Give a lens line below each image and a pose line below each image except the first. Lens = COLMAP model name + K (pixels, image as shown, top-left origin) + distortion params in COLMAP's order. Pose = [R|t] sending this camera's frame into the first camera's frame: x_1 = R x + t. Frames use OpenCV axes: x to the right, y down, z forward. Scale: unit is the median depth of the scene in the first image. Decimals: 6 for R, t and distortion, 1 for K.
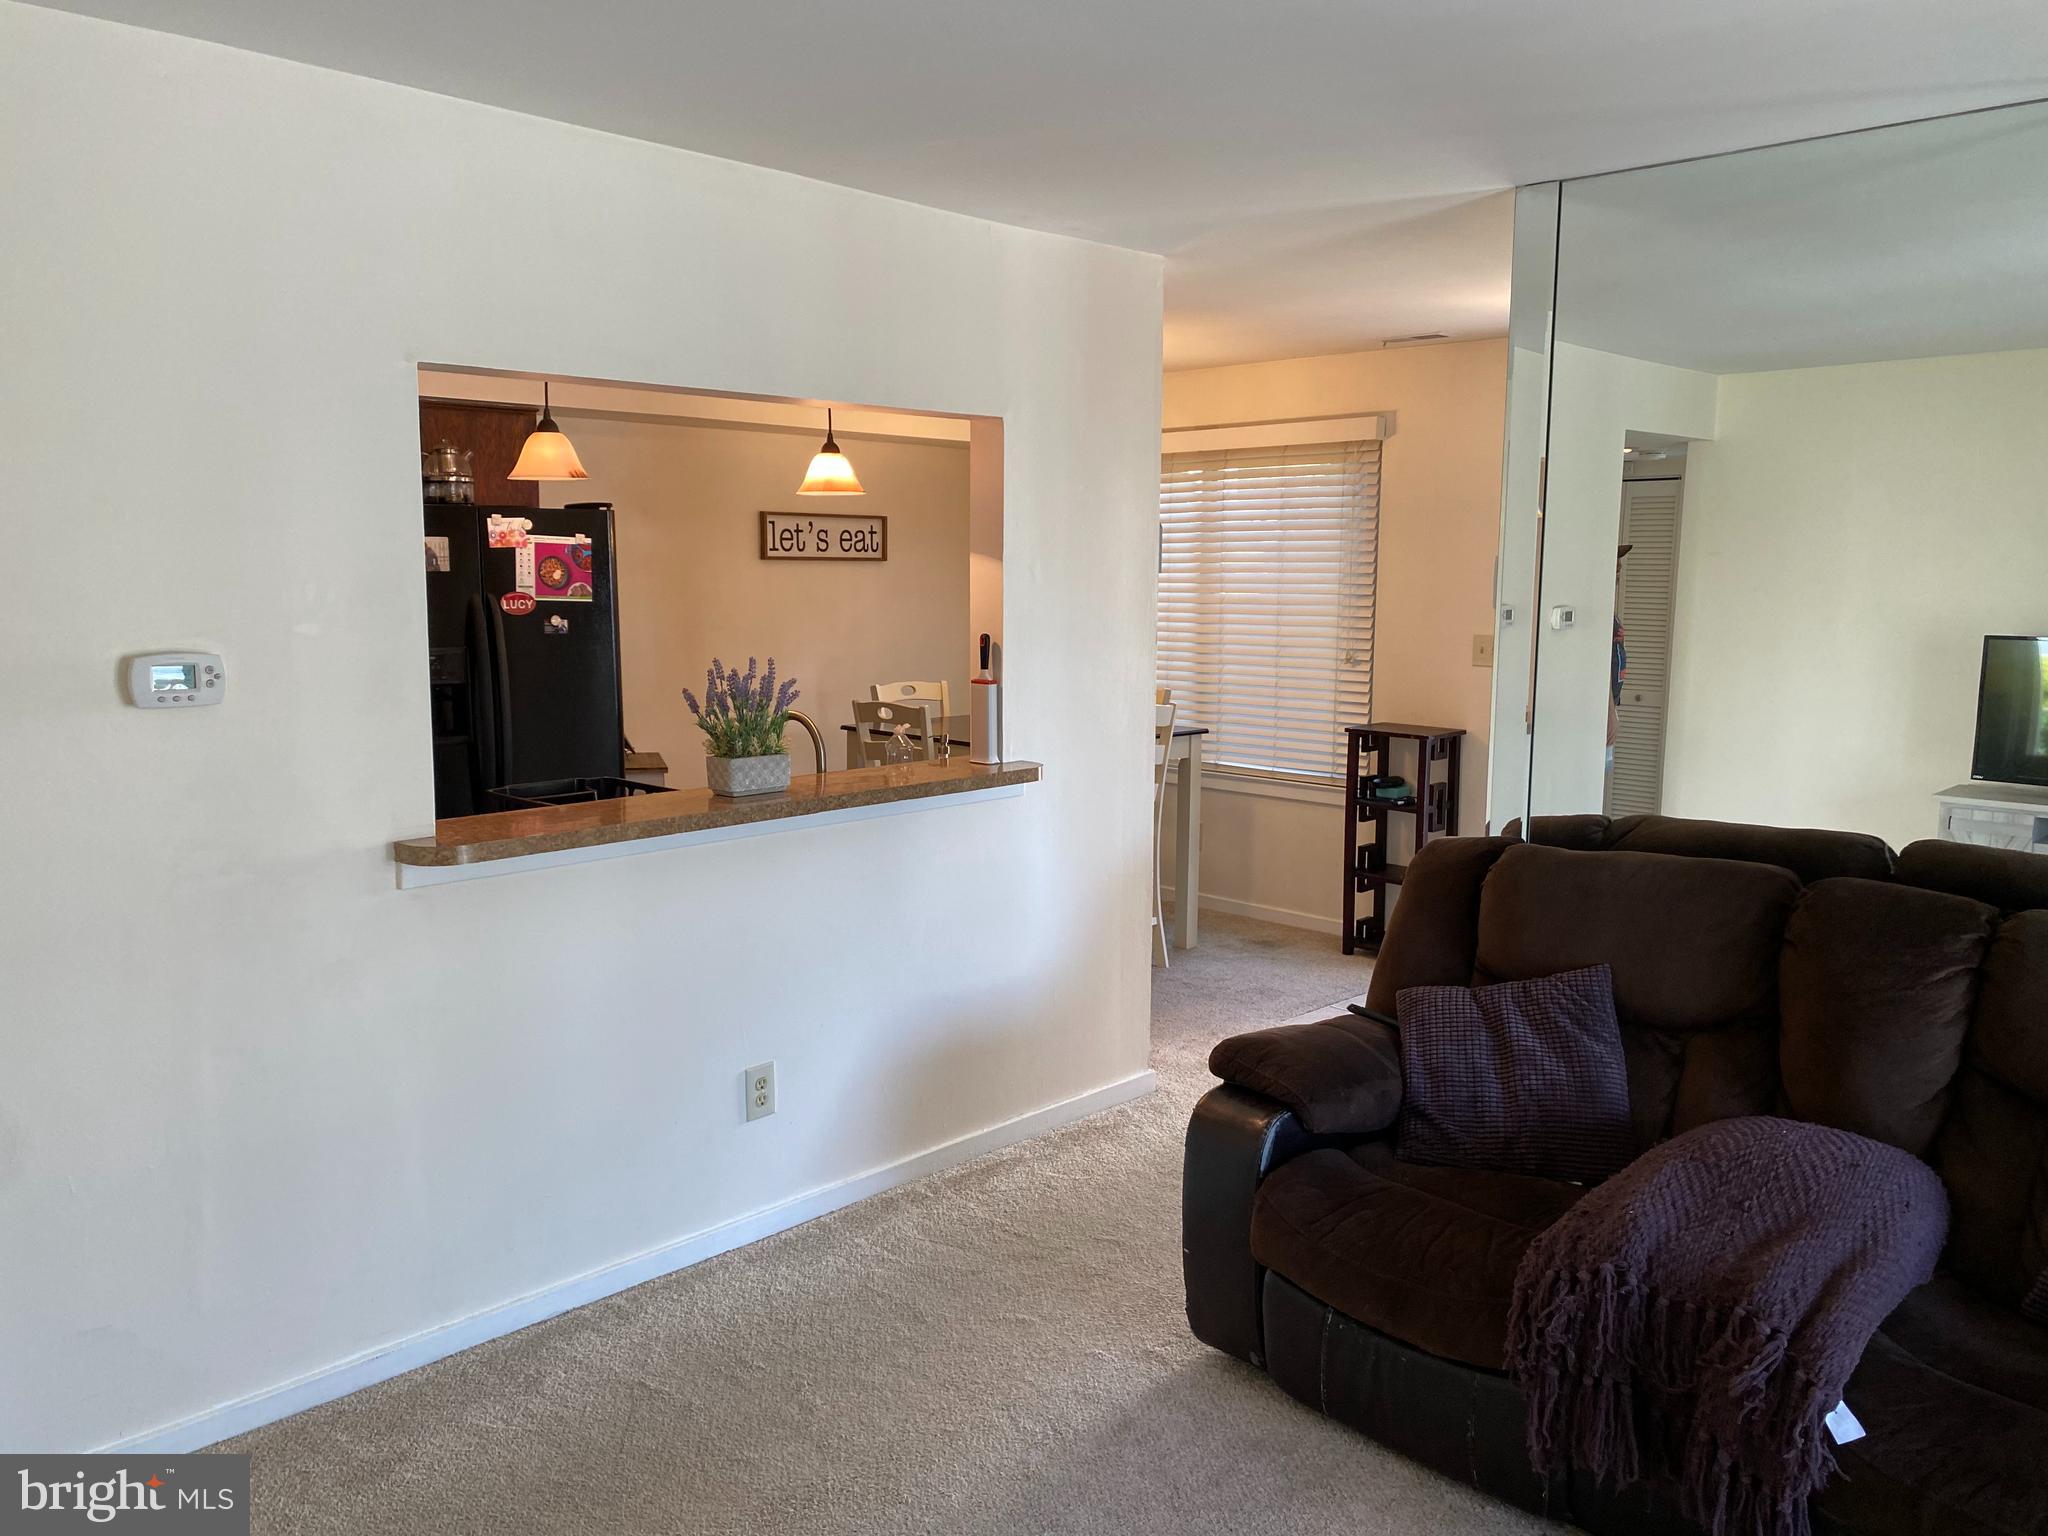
lens RADIAL K [[1577.4, 0, 1024.0], [0, 1577.4, 768.0], [0, 0, 1]] dist [0.070347, 0.000564]
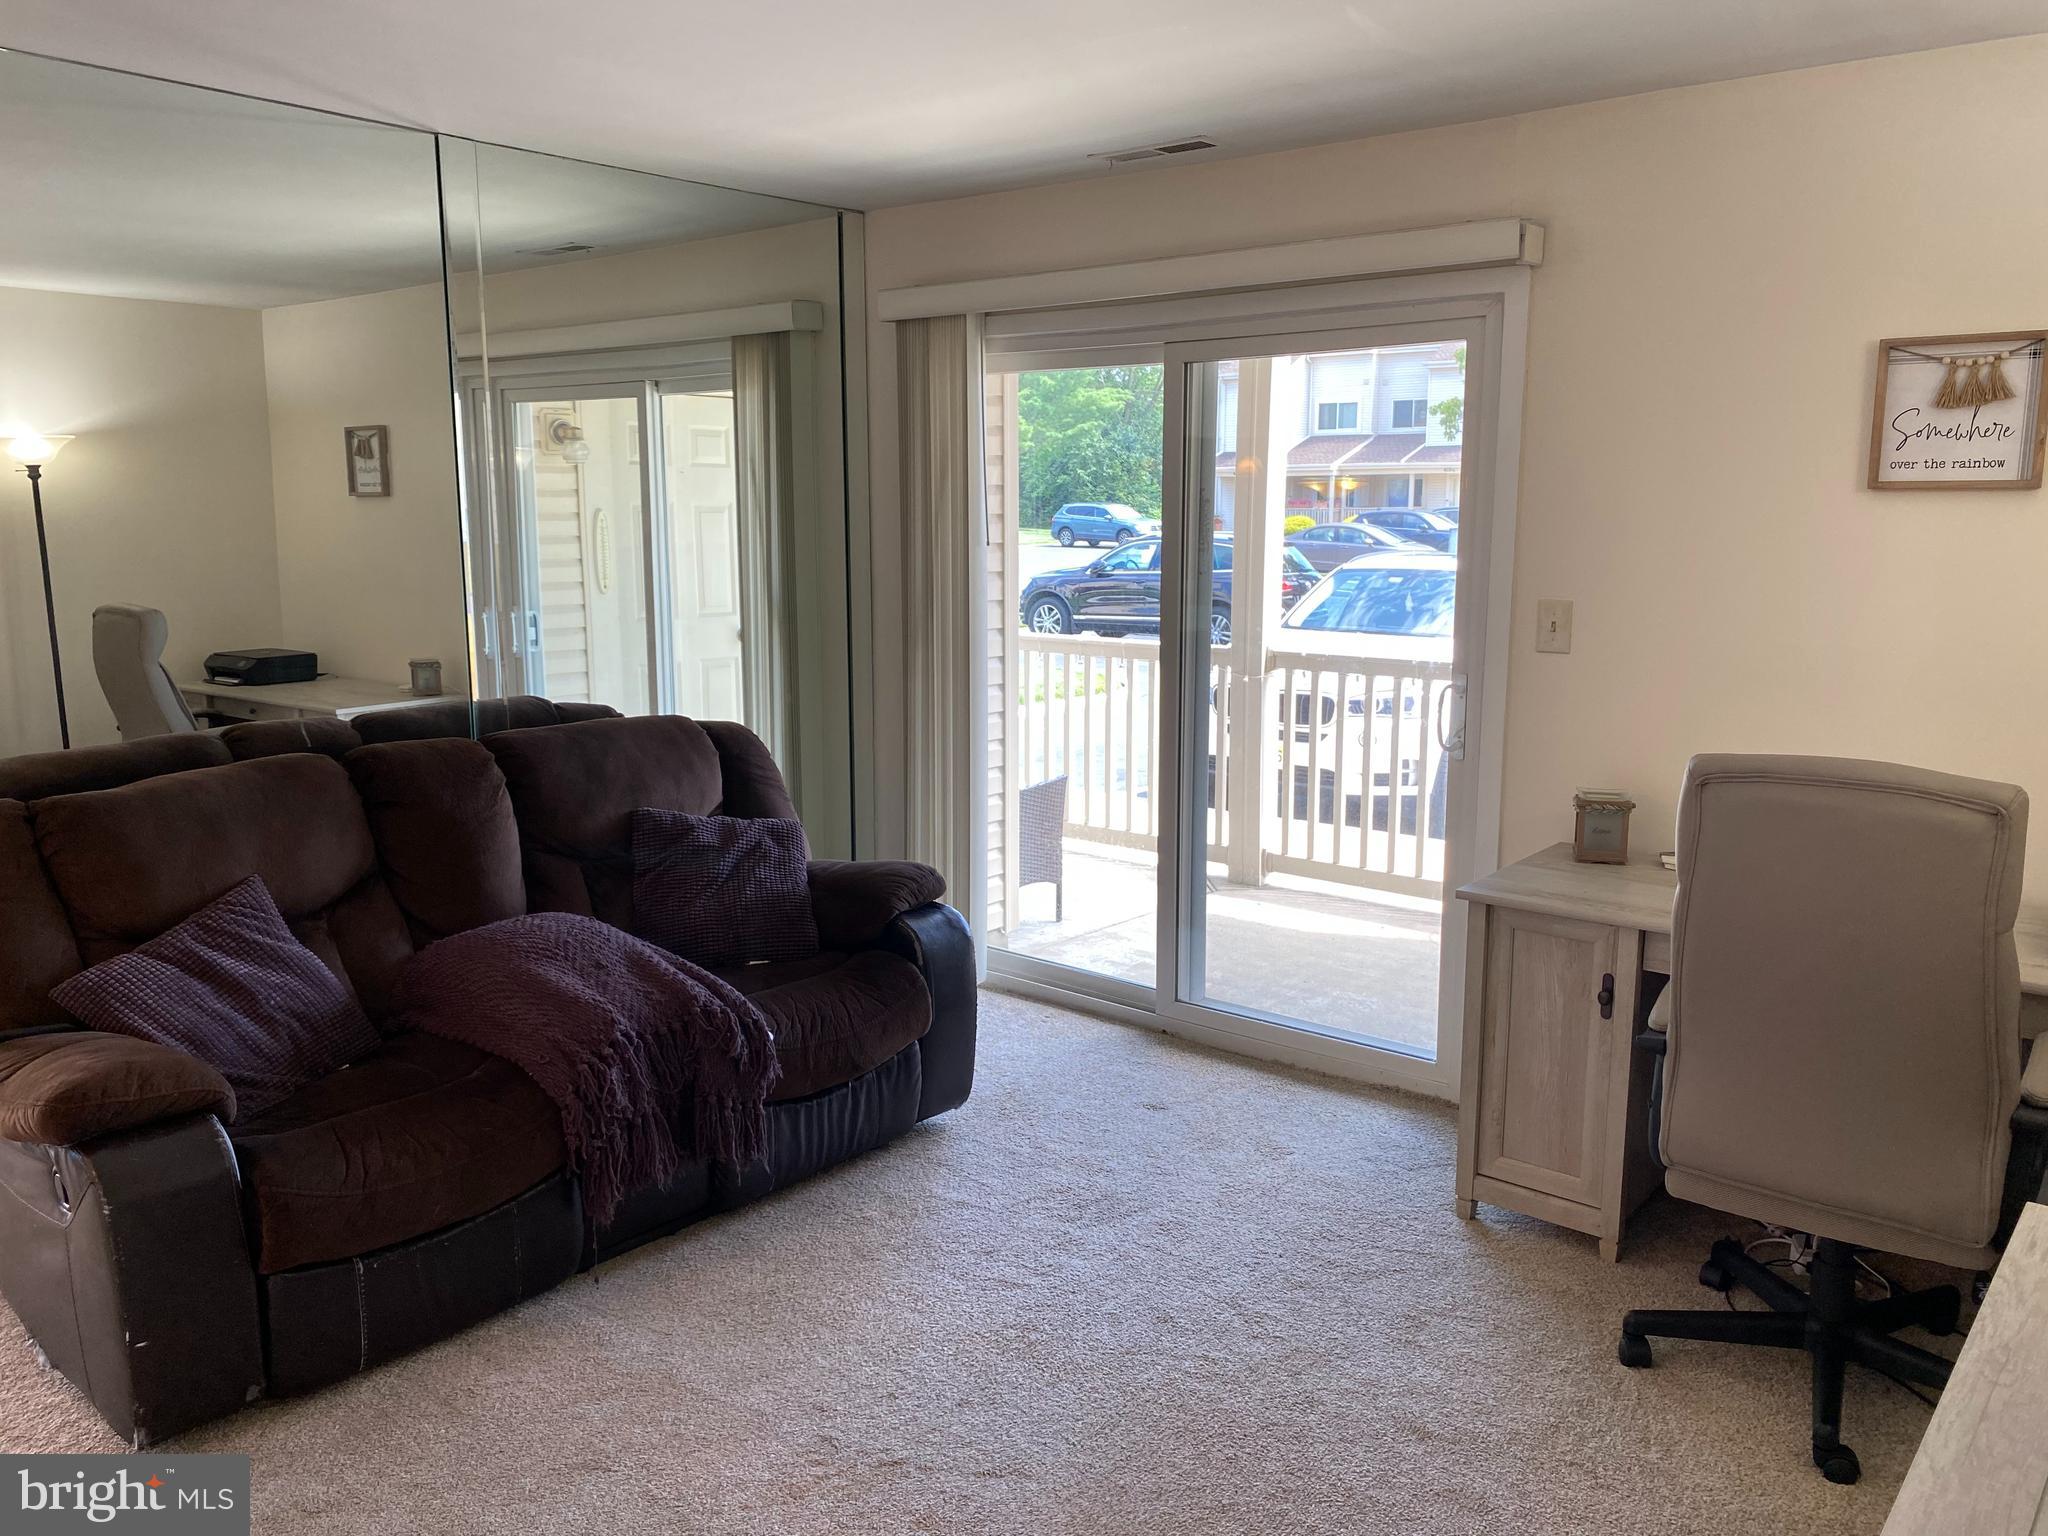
lens RADIAL K [[1587.7, 0, 1024.0], [0, 1587.7, 768.0], [0, 0, 1]] dist [-0.001121, -0.000486]
pose [[-0.106284, -0.177182, 0.978422, -0.877780], [0.128000, 0.973371, 0.190172, -0.099442], [-0.986063, 0.145450, -0.080775, 0.741981]]
